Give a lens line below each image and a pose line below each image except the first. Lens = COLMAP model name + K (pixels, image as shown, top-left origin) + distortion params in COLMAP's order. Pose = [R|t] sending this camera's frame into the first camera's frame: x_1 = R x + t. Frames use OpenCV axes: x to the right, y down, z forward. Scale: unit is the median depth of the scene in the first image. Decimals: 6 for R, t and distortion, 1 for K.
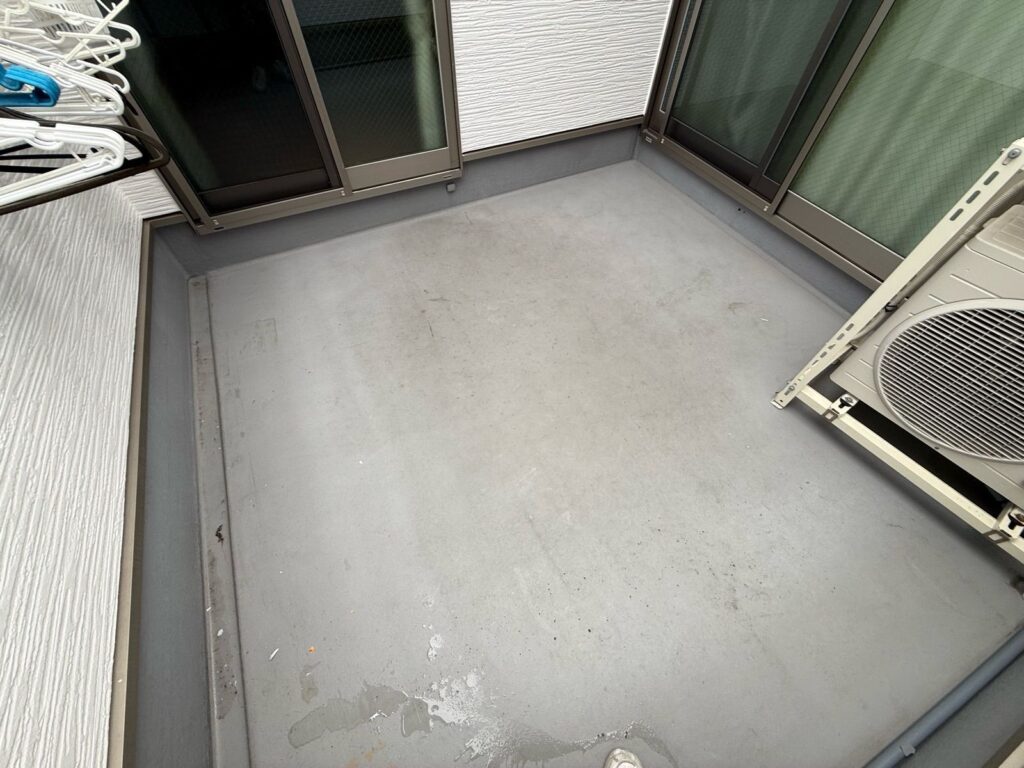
lens RADIAL K [[411.1, 0, 511.1], [0, 411.1, 380.0], [0, 0, 1]] dist [0.002178, -0.000708]
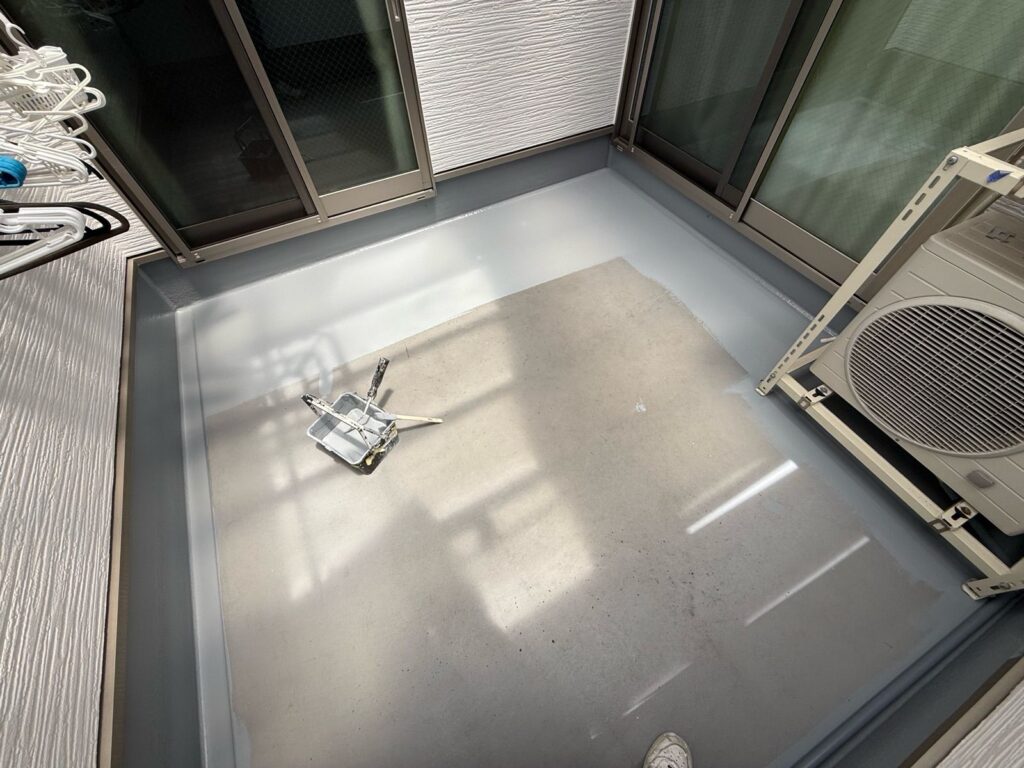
lens RADIAL K [[411.1, 0, 511.1], [0, 411.1, 380.0], [0, 0, 1]] dist [0.002178, -0.000708]
pose [[0.999020, -0.042086, -0.013690, 0.112101], [0.042215, 0.999066, 0.009257, -0.068508], [0.013288, -0.009825, 0.999863, -0.046525]]
